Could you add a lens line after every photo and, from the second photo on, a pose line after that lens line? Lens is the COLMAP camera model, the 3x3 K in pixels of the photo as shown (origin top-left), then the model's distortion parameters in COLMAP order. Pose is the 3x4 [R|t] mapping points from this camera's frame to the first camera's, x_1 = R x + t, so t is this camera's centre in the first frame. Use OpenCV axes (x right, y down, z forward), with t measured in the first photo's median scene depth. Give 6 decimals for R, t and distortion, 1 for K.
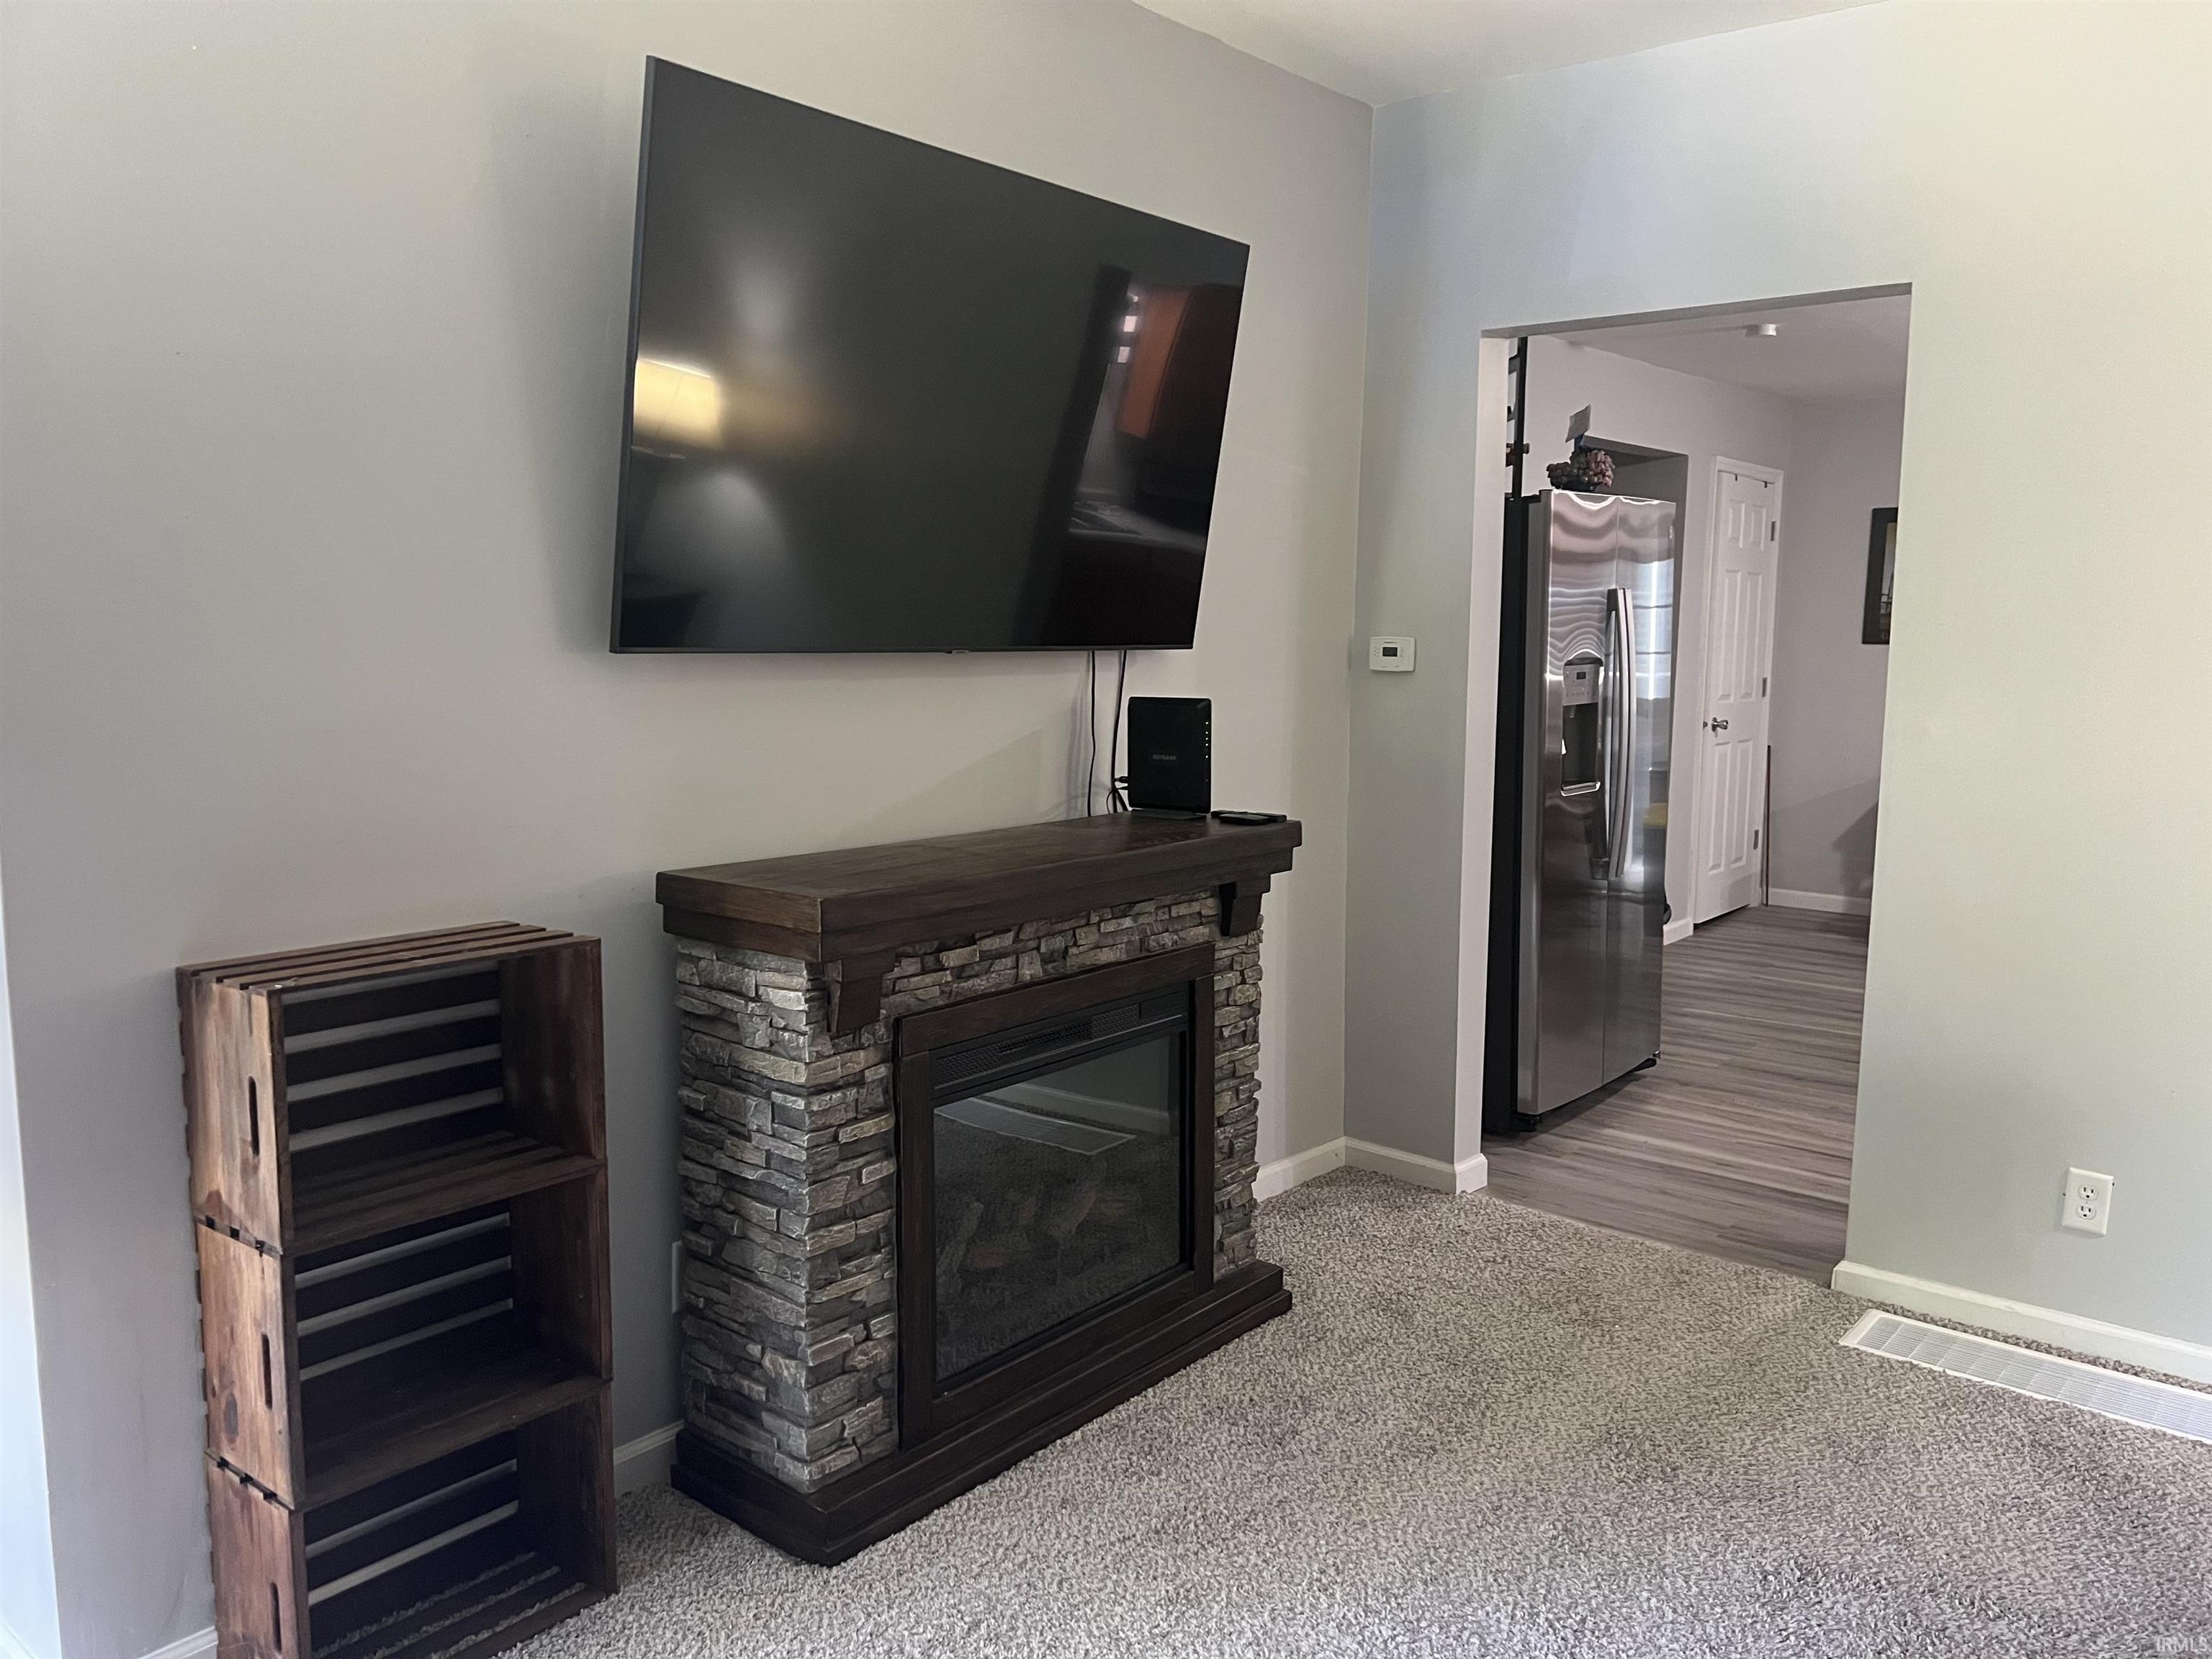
lens RADIAL K [[1663.9, 0, 1107.4], [0, 1663.9, 830.2], [0, 0, 1]] dist [0.029714, -0.028685]
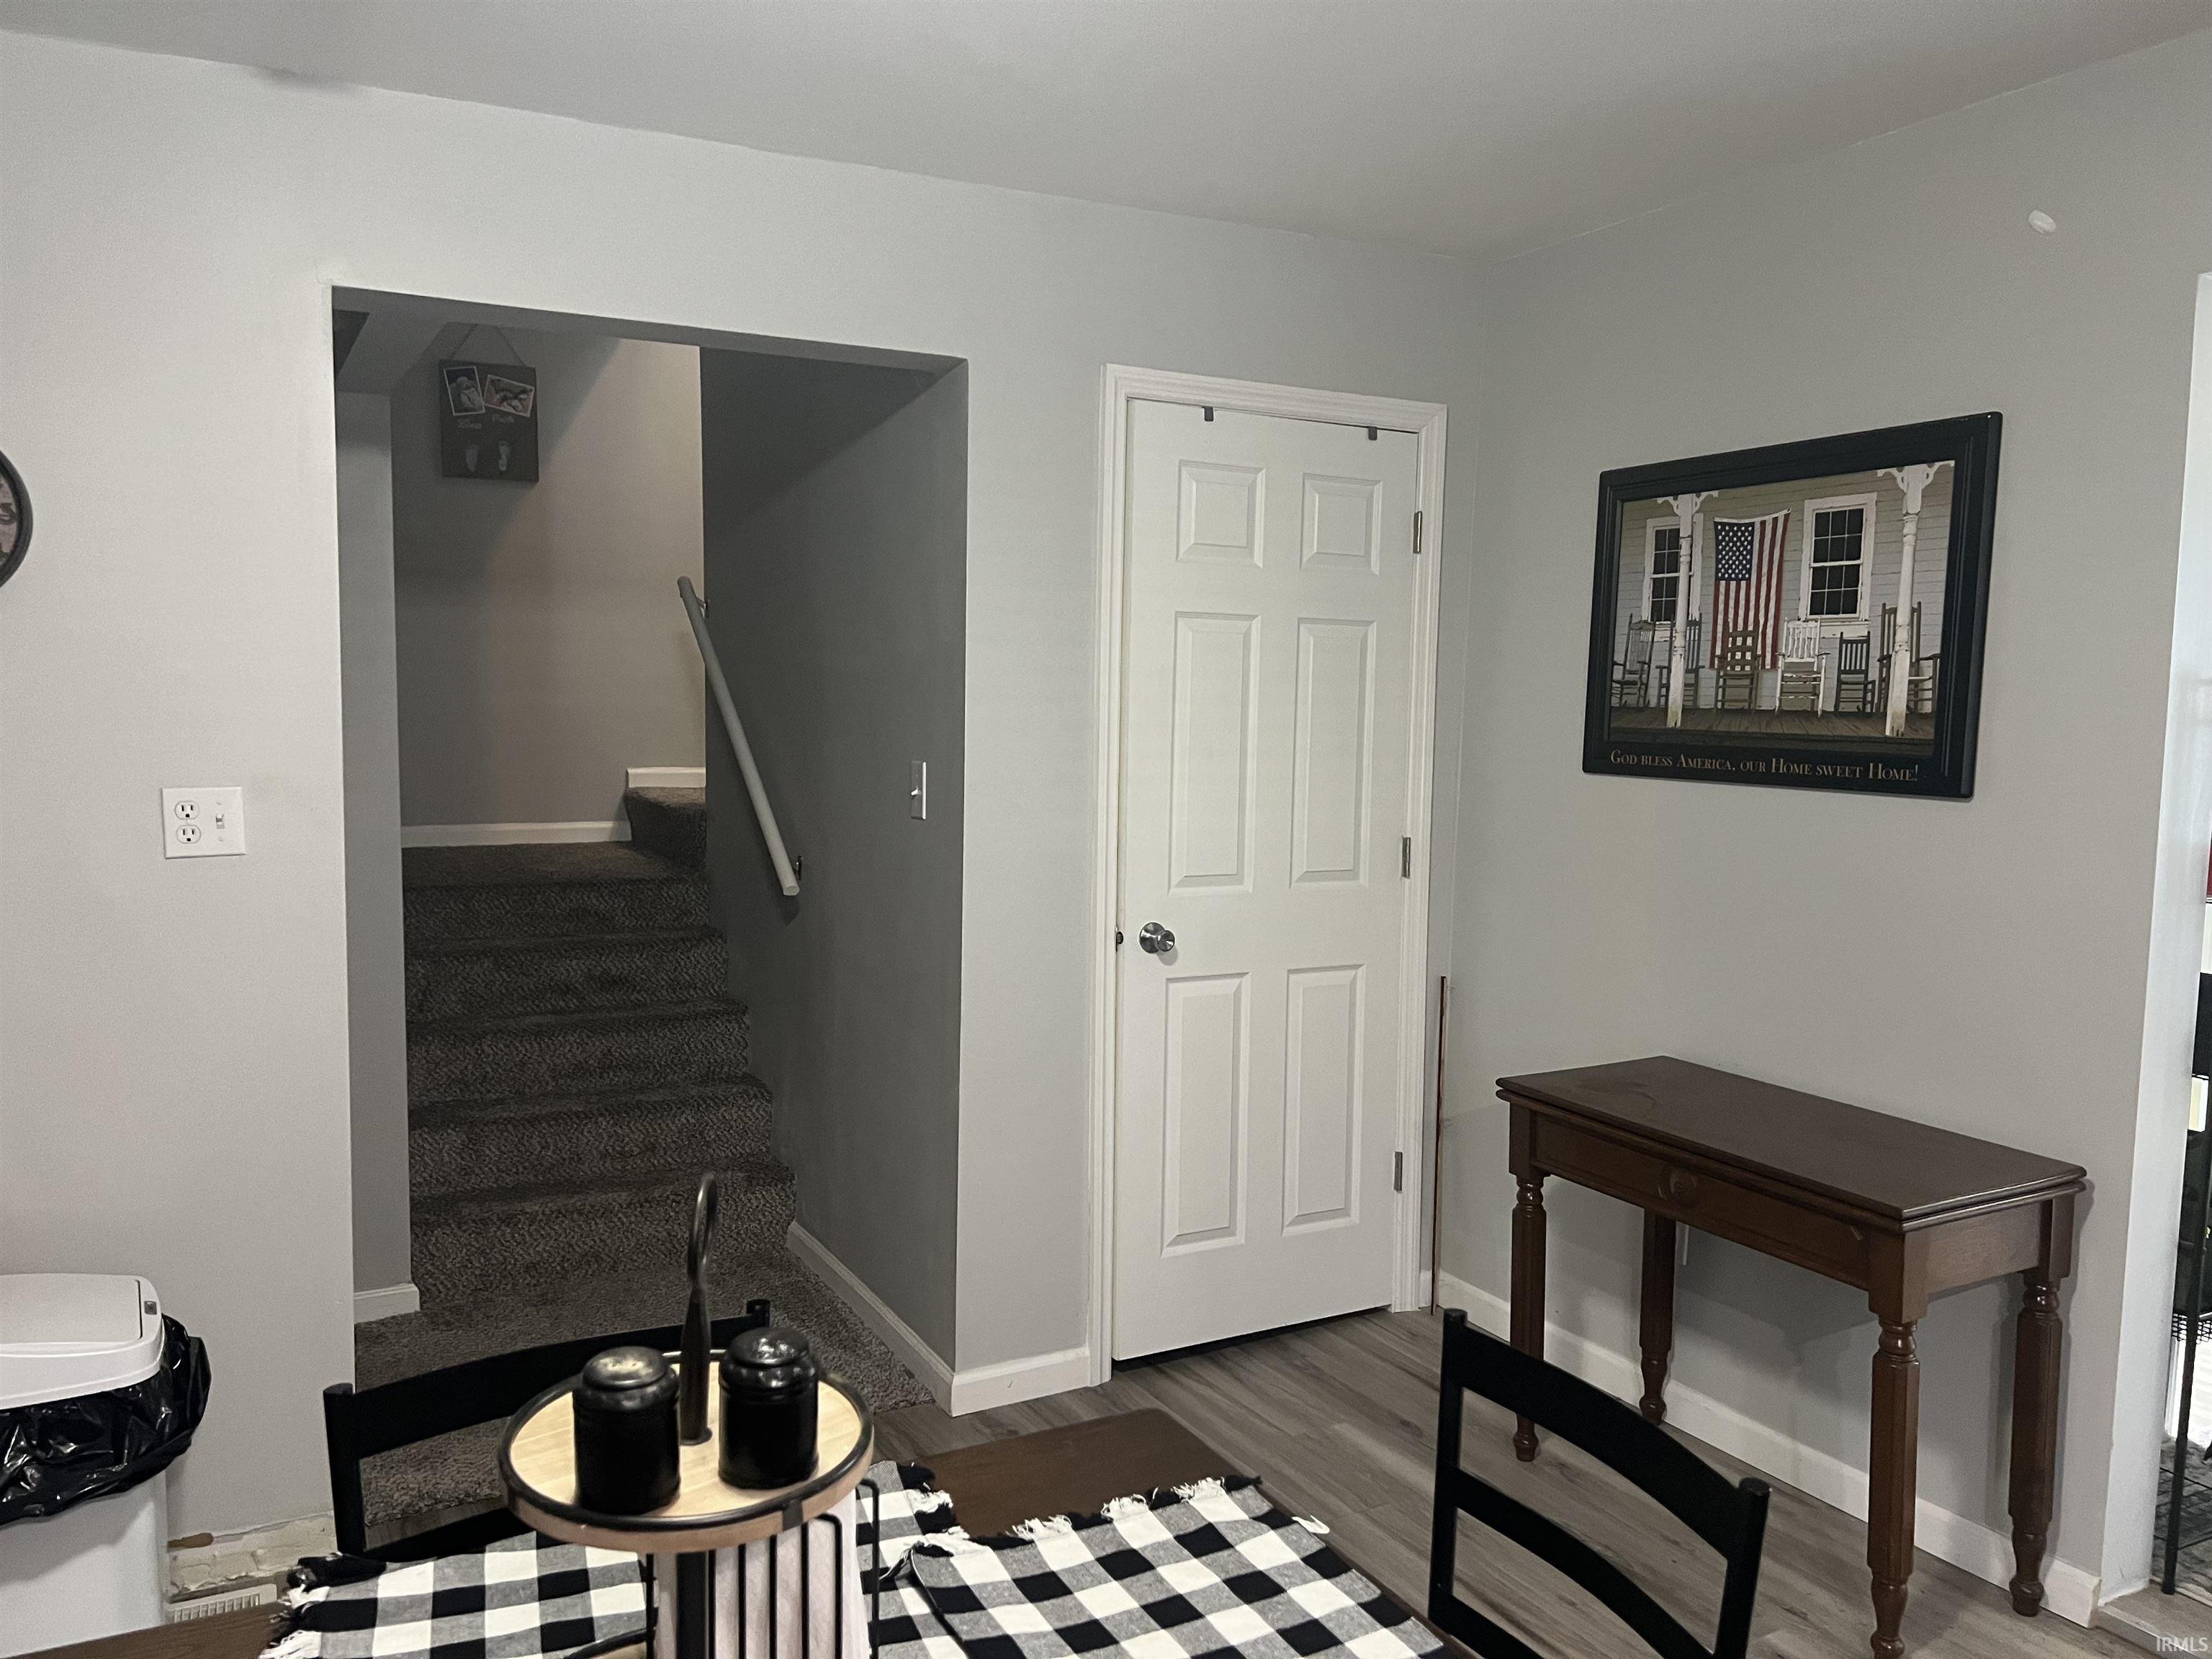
lens RADIAL K [[1663.9, 0, 1086.3], [0, 1663.9, 832.9], [0, 0, 1]] dist [0.029714, -0.028685]
pose [[0.926832, 0.034561, -0.373882, 0.500108], [-0.053388, 0.997768, -0.040115, -0.070357], [0.371661, 0.057141, 0.926608, 0.538370]]
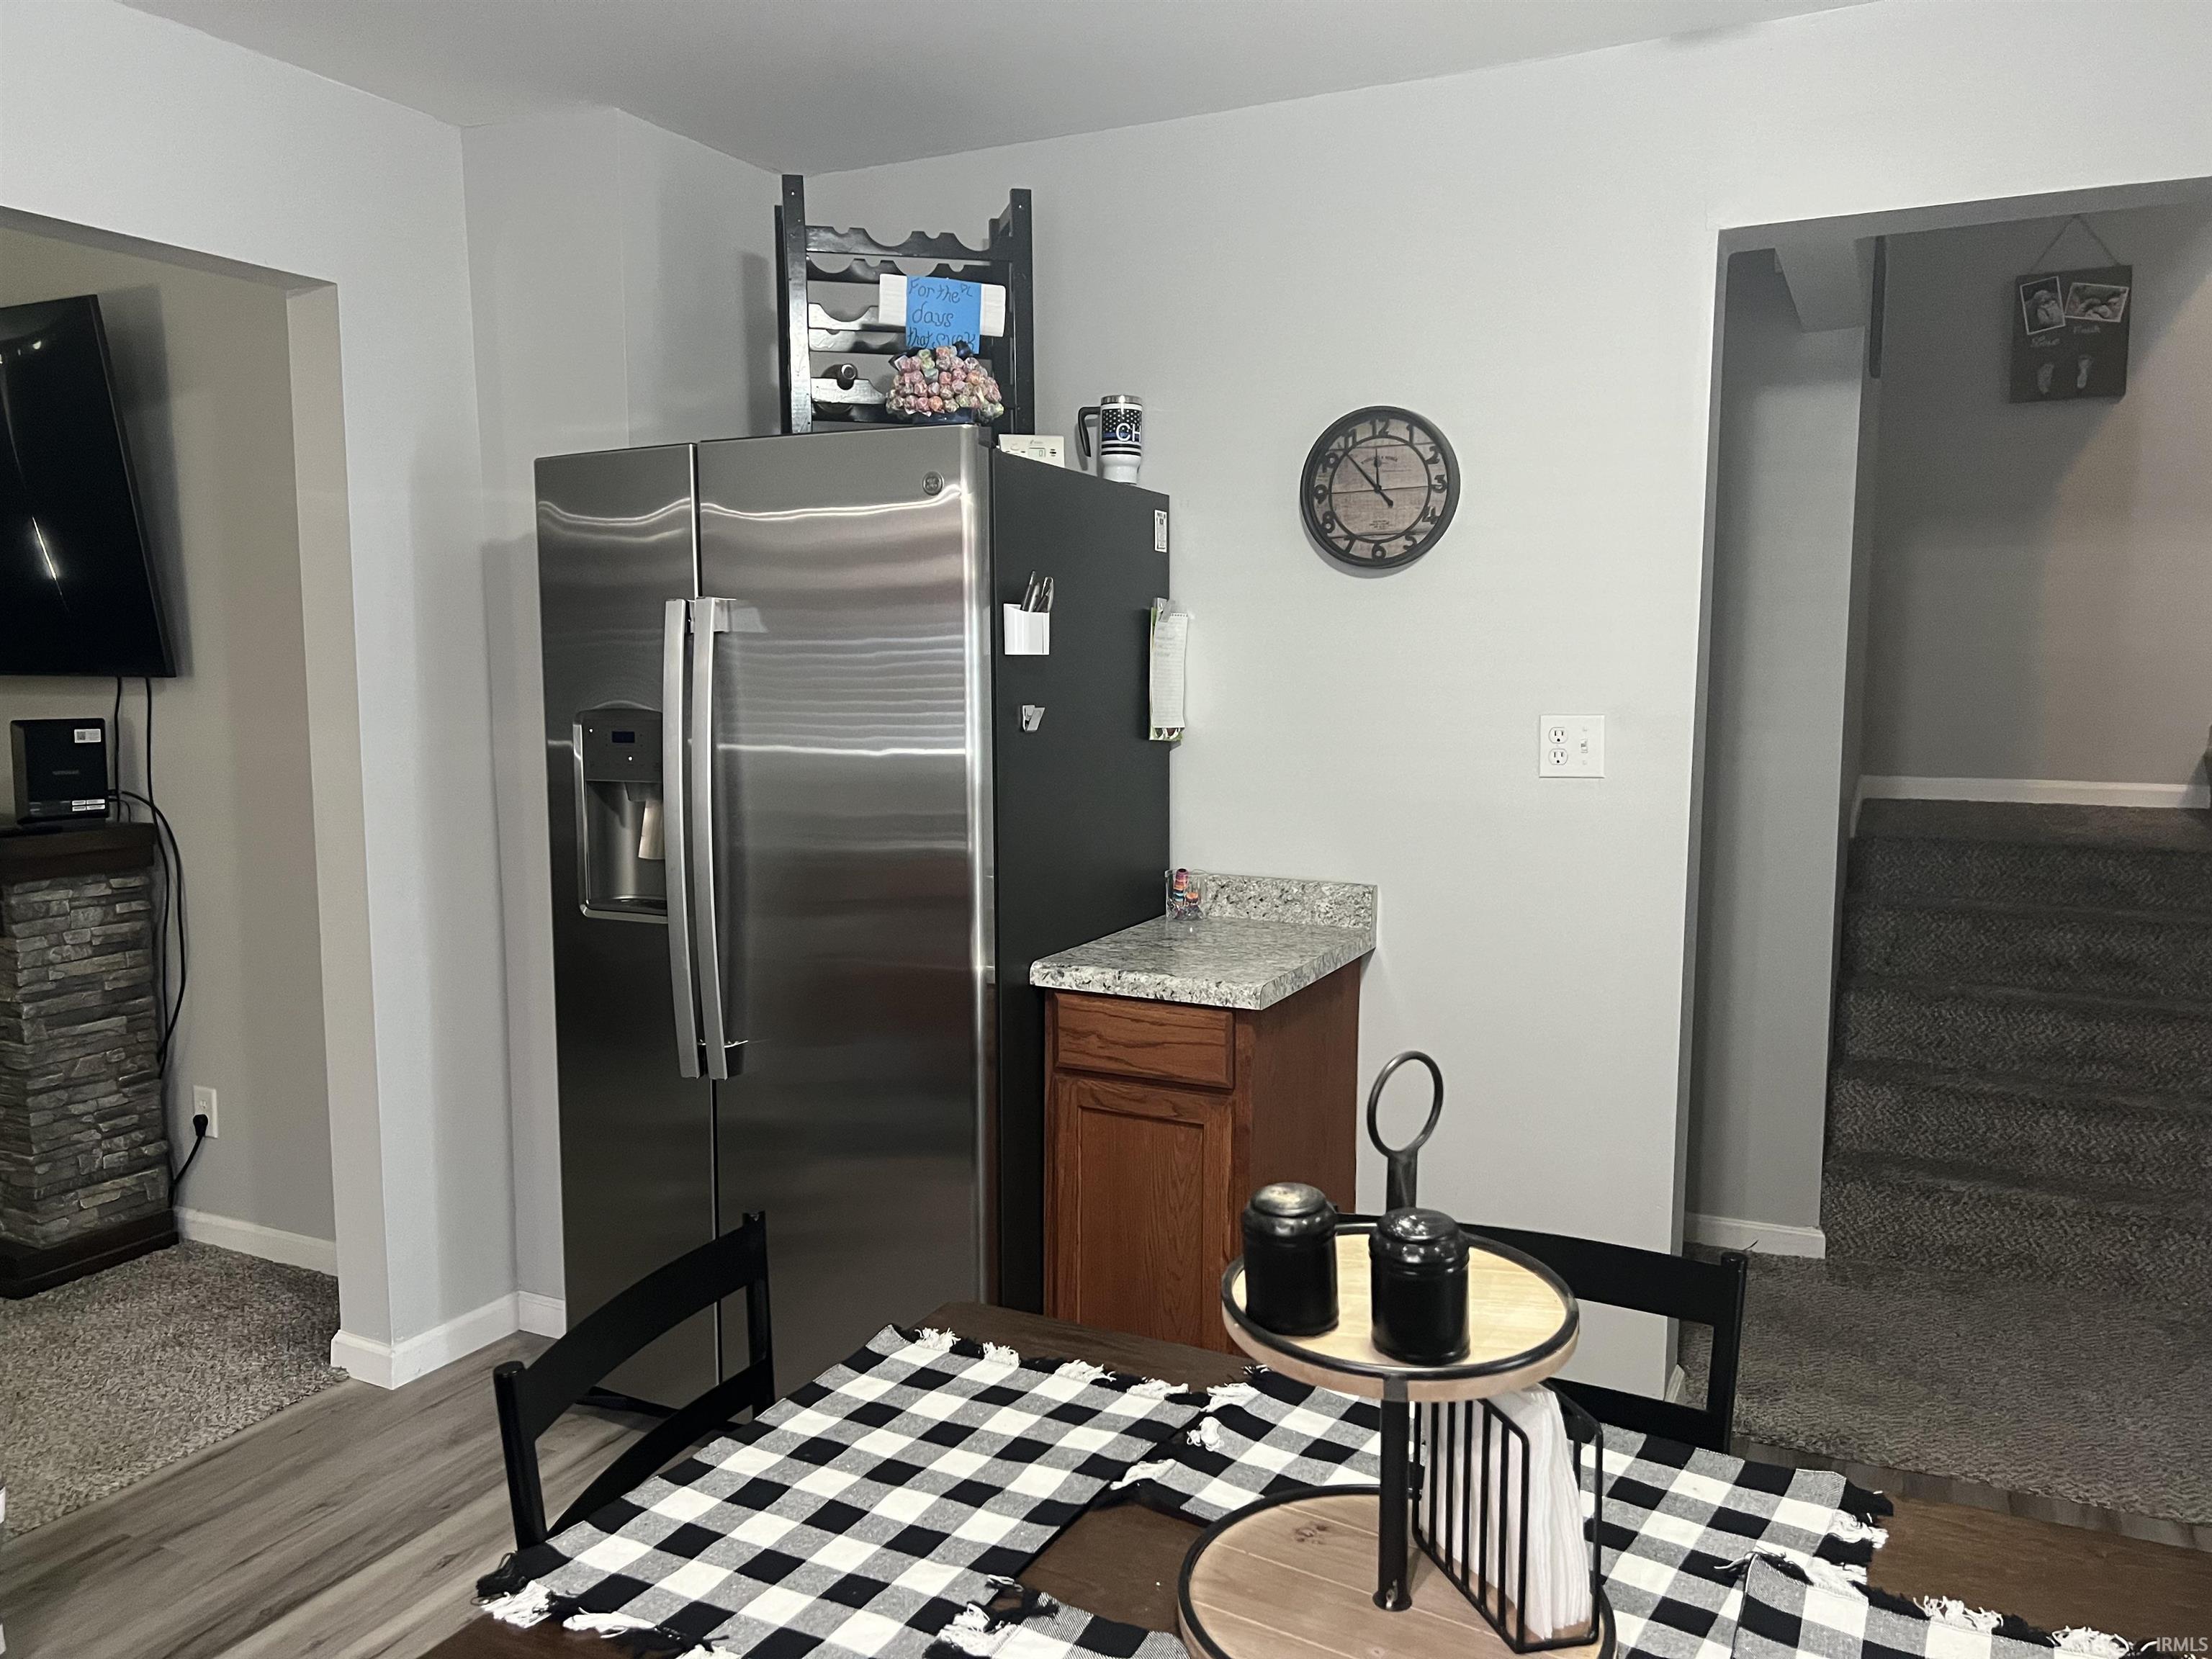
lens RADIAL K [[1663.9, 0, 1085.0], [0, 1663.9, 830.3], [0, 0, 1]] dist [0.029714, -0.028685]
pose [[0.222634, 0.096811, -0.970083, 0.615182], [-0.121413, 0.990064, 0.070941, -0.072288], [0.967312, 0.101987, 0.232176, 0.668166]]
